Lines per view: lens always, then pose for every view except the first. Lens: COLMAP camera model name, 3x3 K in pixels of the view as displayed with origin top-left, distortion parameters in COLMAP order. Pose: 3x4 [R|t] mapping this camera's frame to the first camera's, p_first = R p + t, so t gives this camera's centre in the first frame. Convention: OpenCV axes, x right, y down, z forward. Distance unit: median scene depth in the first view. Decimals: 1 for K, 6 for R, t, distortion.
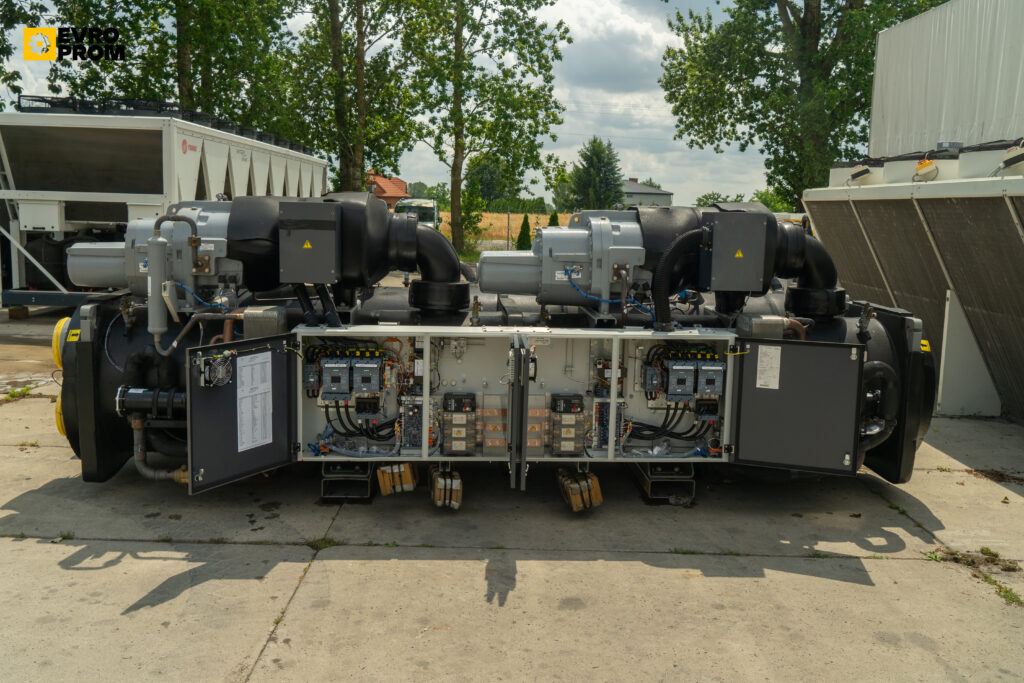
lens RADIAL K [[908.4, 0, 512.0], [0, 908.4, 341.5], [0, 0, 1]] dist [-0.040049, -0.002773]
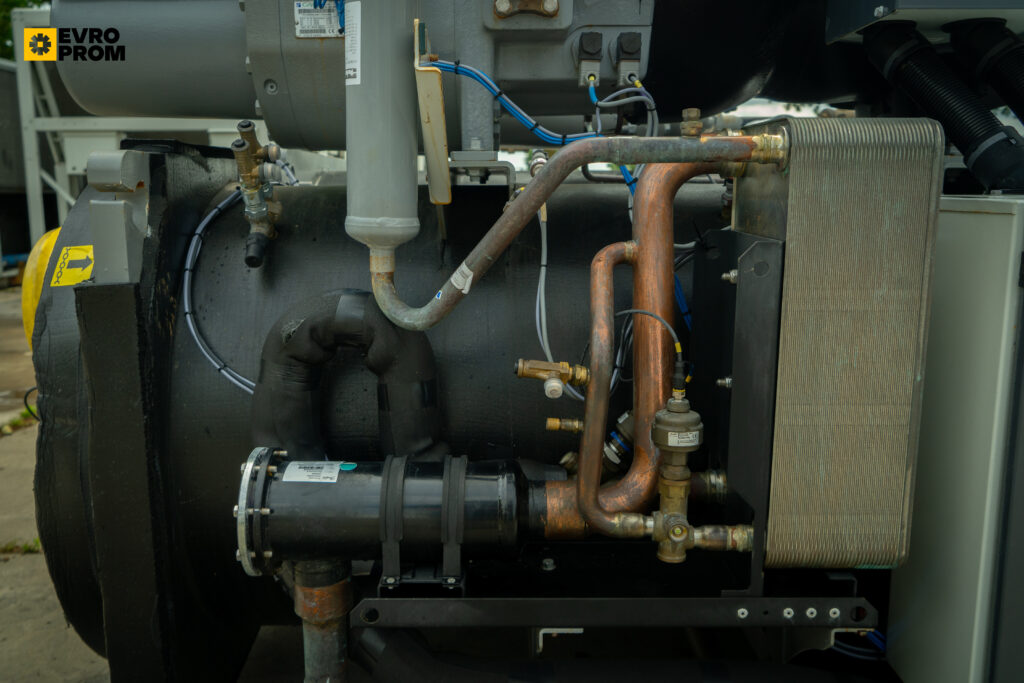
lens RADIAL K [[872.3, 0, 512.0], [0, 872.3, 341.5], [0, 0, 1]] dist [0.037997, -0.002122]
pose [[0.997443, -0.019635, -0.068720, -0.338923], [0.021552, 0.999396, 0.027274, 0.013486], [0.068143, -0.028685, 0.997263, 0.751886]]
